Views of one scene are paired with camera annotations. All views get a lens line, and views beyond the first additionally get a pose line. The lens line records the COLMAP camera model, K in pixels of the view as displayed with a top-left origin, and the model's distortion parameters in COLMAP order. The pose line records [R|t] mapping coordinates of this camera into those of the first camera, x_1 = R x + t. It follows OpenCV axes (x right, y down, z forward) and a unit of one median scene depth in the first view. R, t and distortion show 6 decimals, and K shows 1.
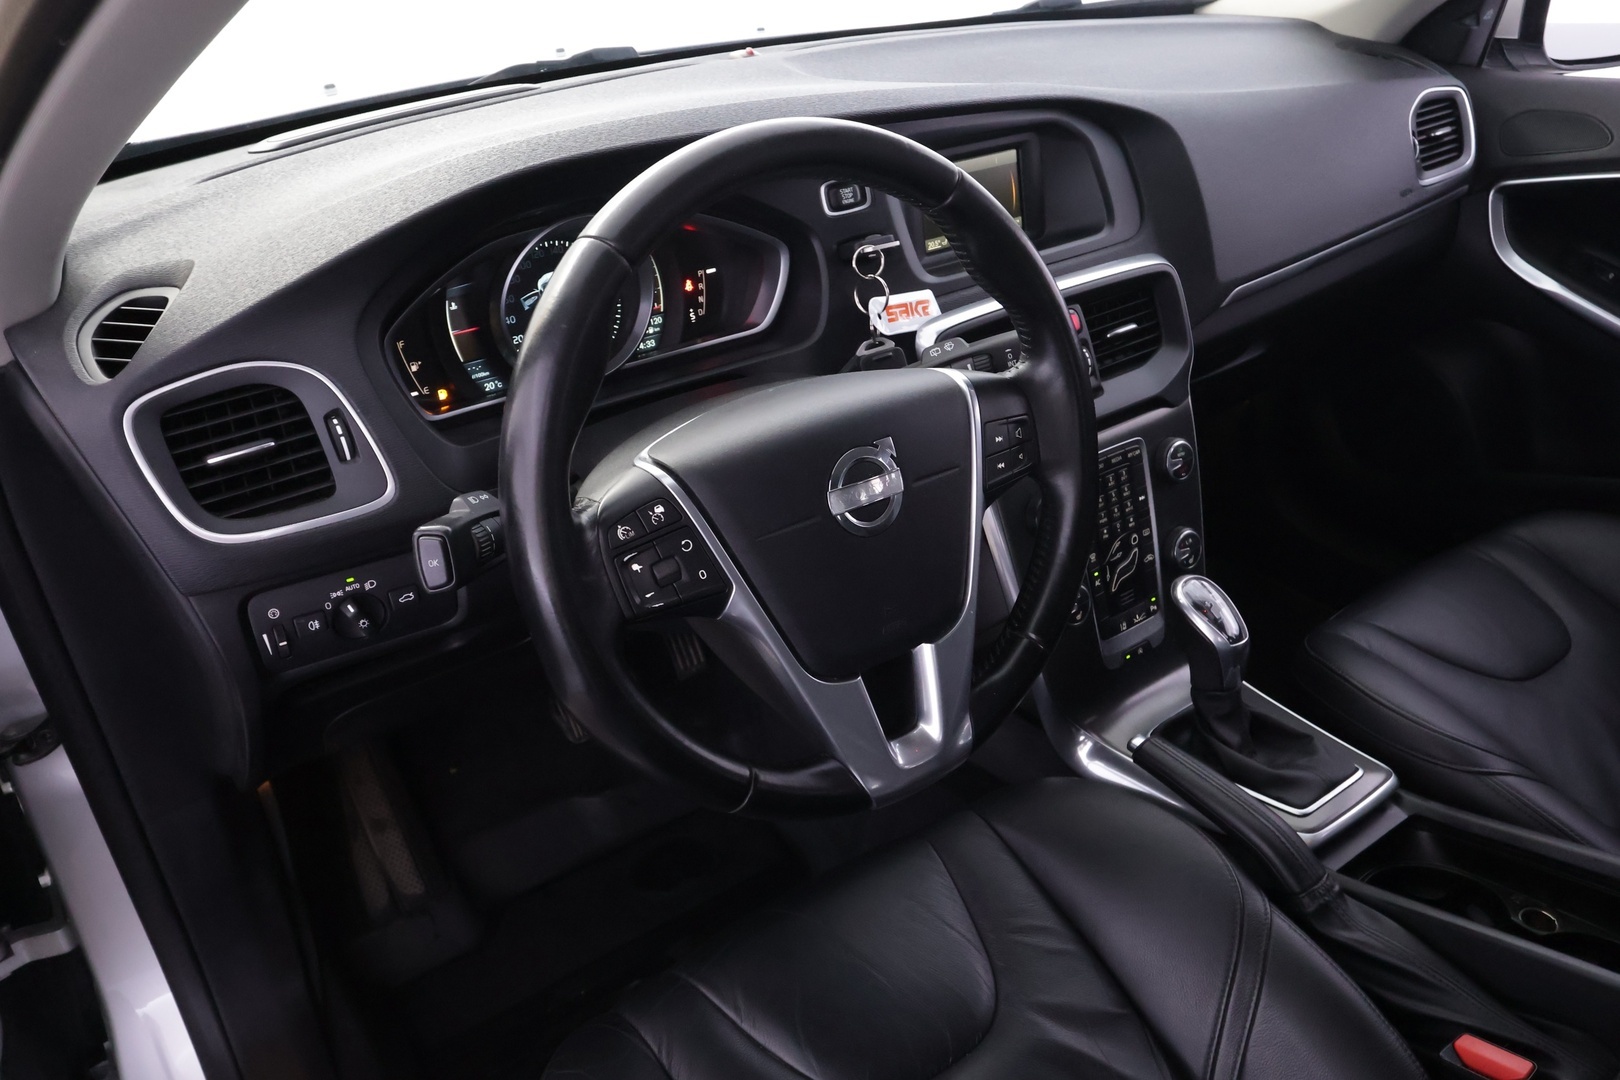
lens RADIAL K [[1273.2, 0, 811.4], [0, 1273.2, 478.1], [0, 0, 1]] dist [-0.061276, -0.000446]
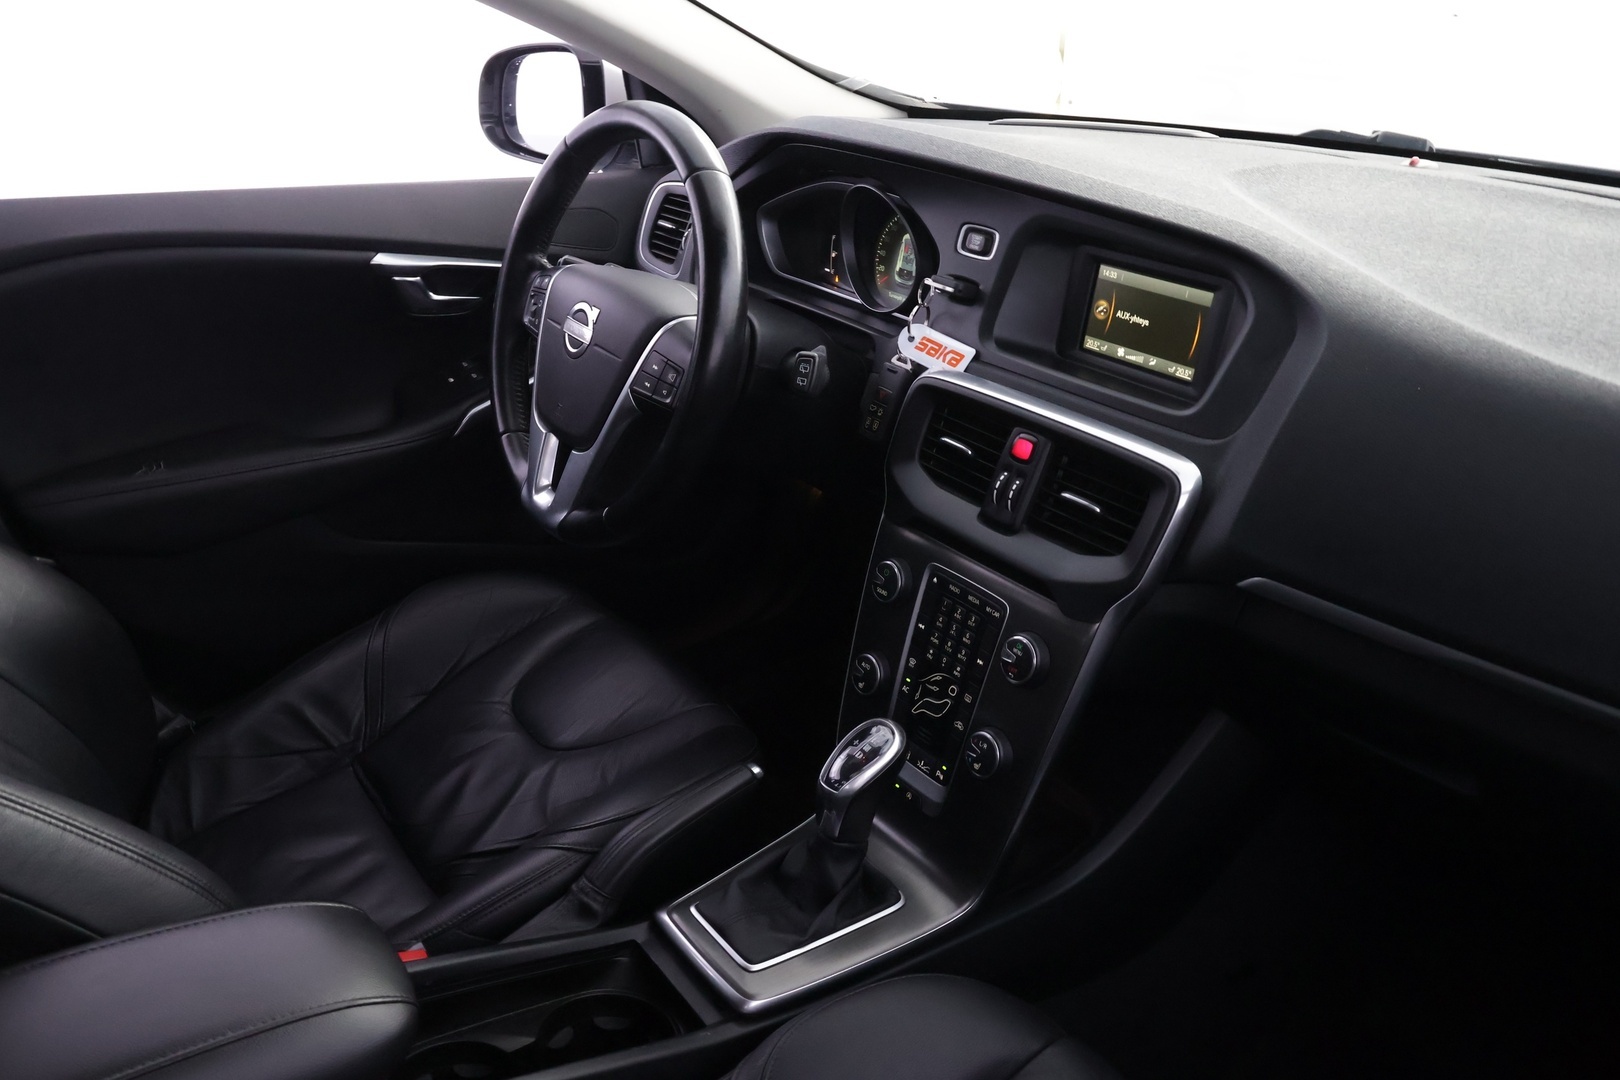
lens RADIAL K [[1379.4, 0, 810.0], [0, 1379.4, 540.0], [0, 0, 1]] dist [0.001481, 0.000700]
pose [[-0.027121, 0.437090, -0.899009, 1.115856], [-0.450554, 0.797464, 0.401312, -0.393772], [0.892337, 0.415936, 0.175304, 0.703146]]
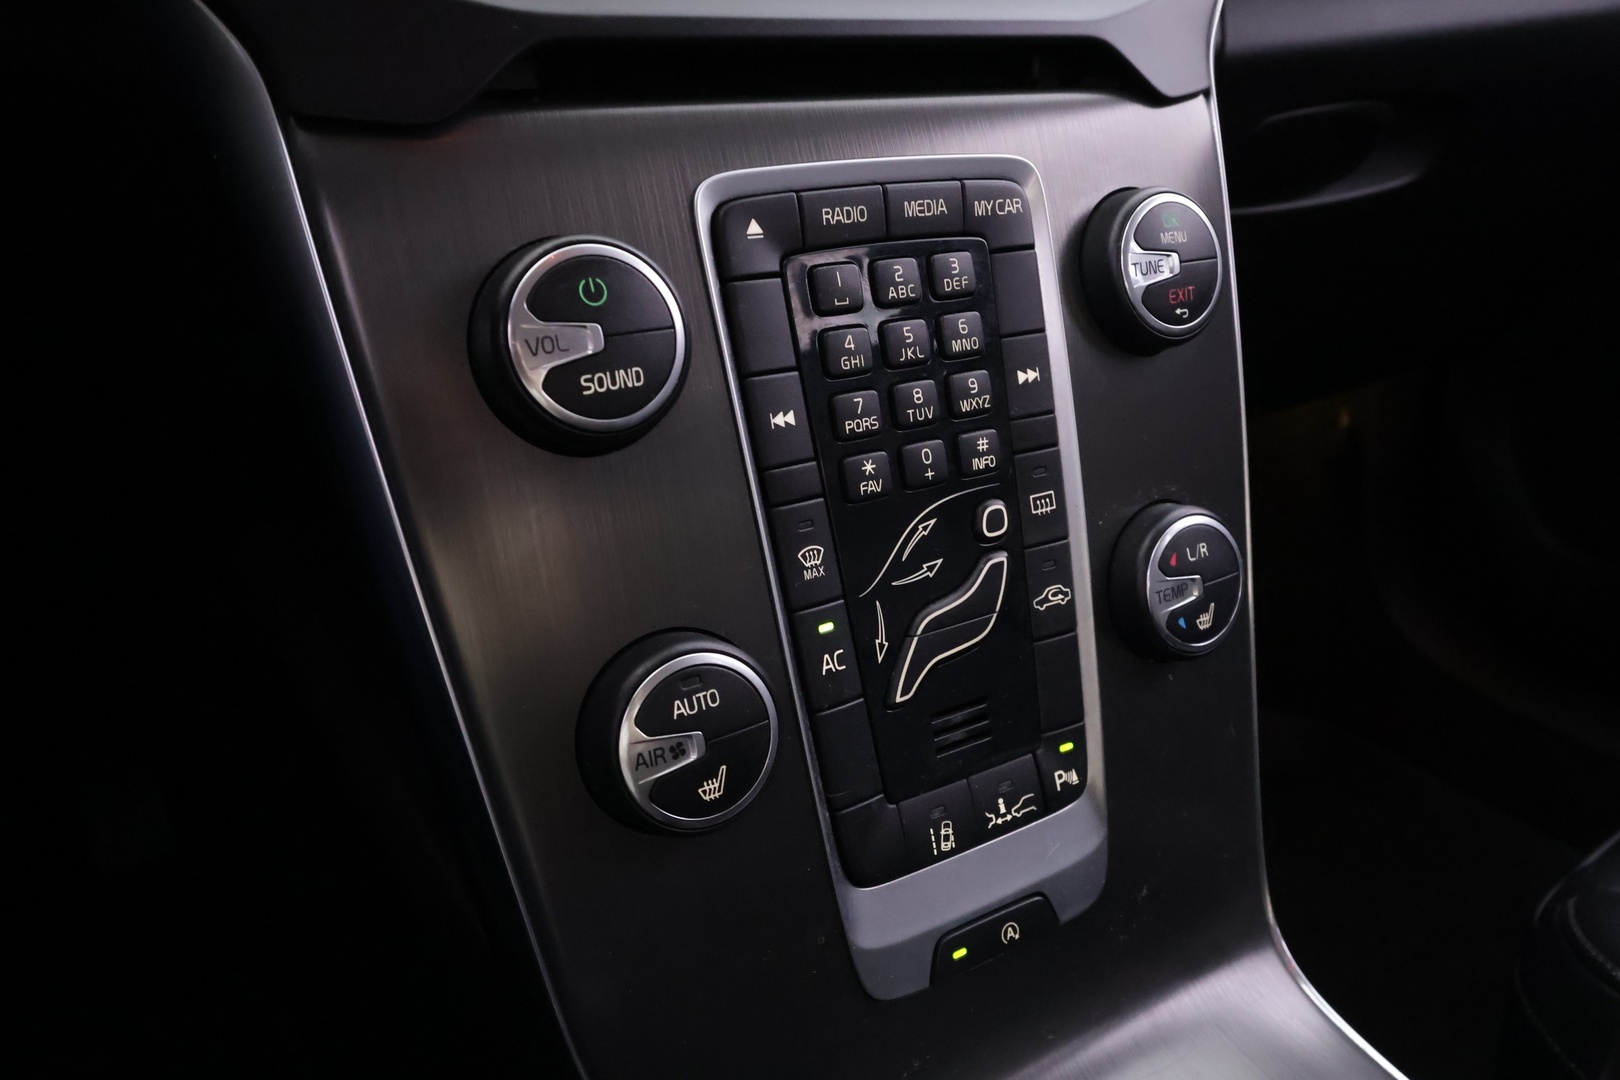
lens RADIAL K [[1269.8, 0, 810.0], [0, 1269.8, 540.0], [0, 0, 1]] dist [0.003348, 0.000347]
pose [[0.998328, 0.049010, -0.030657, 0.227267], [-0.051648, 0.994400, -0.092202, 0.081566], [0.025967, 0.093631, 0.995268, 0.737082]]
